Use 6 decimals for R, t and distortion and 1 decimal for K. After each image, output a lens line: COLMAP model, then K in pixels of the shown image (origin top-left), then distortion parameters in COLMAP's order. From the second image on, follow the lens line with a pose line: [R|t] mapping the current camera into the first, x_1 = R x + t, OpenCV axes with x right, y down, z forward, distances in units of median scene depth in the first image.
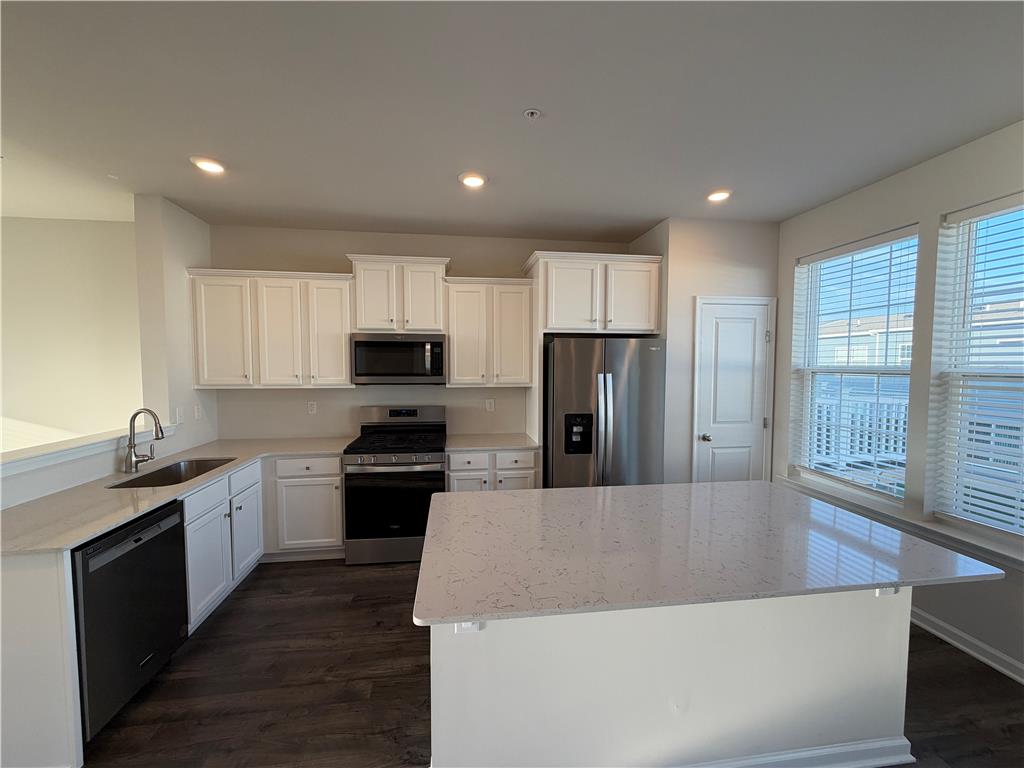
lens RADIAL K [[407.3, 0, 508.4], [0, 407.3, 385.0], [0, 0, 1]] dist [-0.002458, 0.000349]
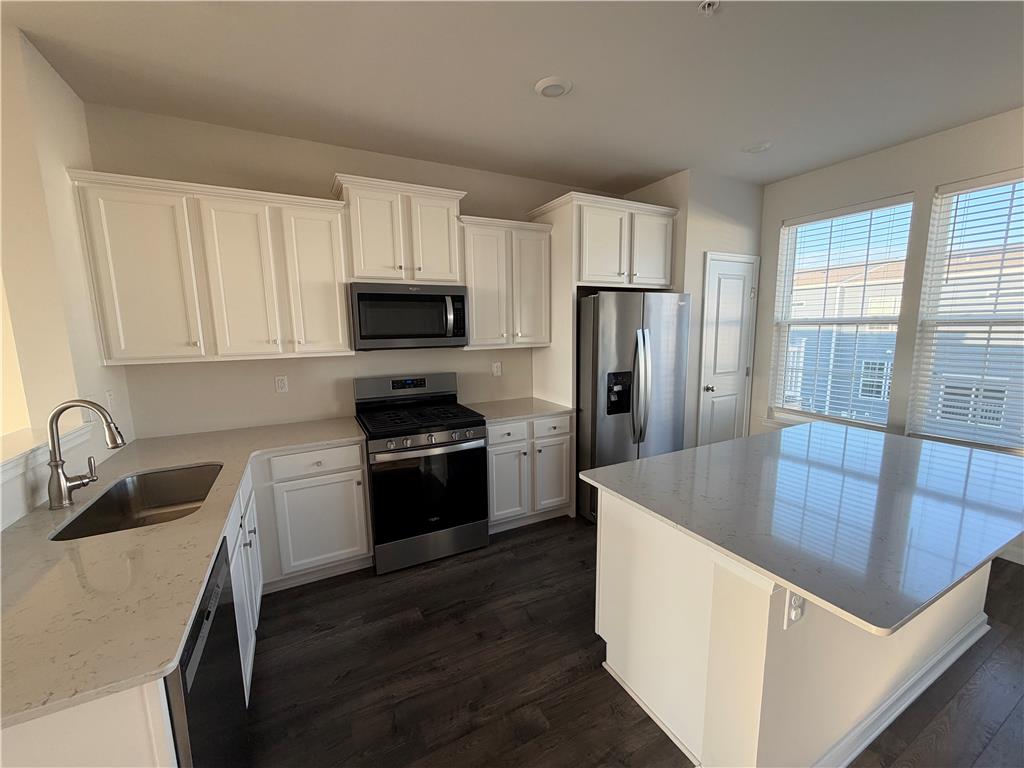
lens RADIAL K [[407.3, 0, 511.2], [0, 407.3, 385.6], [0, 0, 1]] dist [-0.002458, 0.000349]
pose [[0.943160, -0.064748, 0.325970, -0.365197], [0.035710, 0.994904, 0.094296, 0.002917], [-0.330414, -0.077296, 0.940666, 0.174392]]
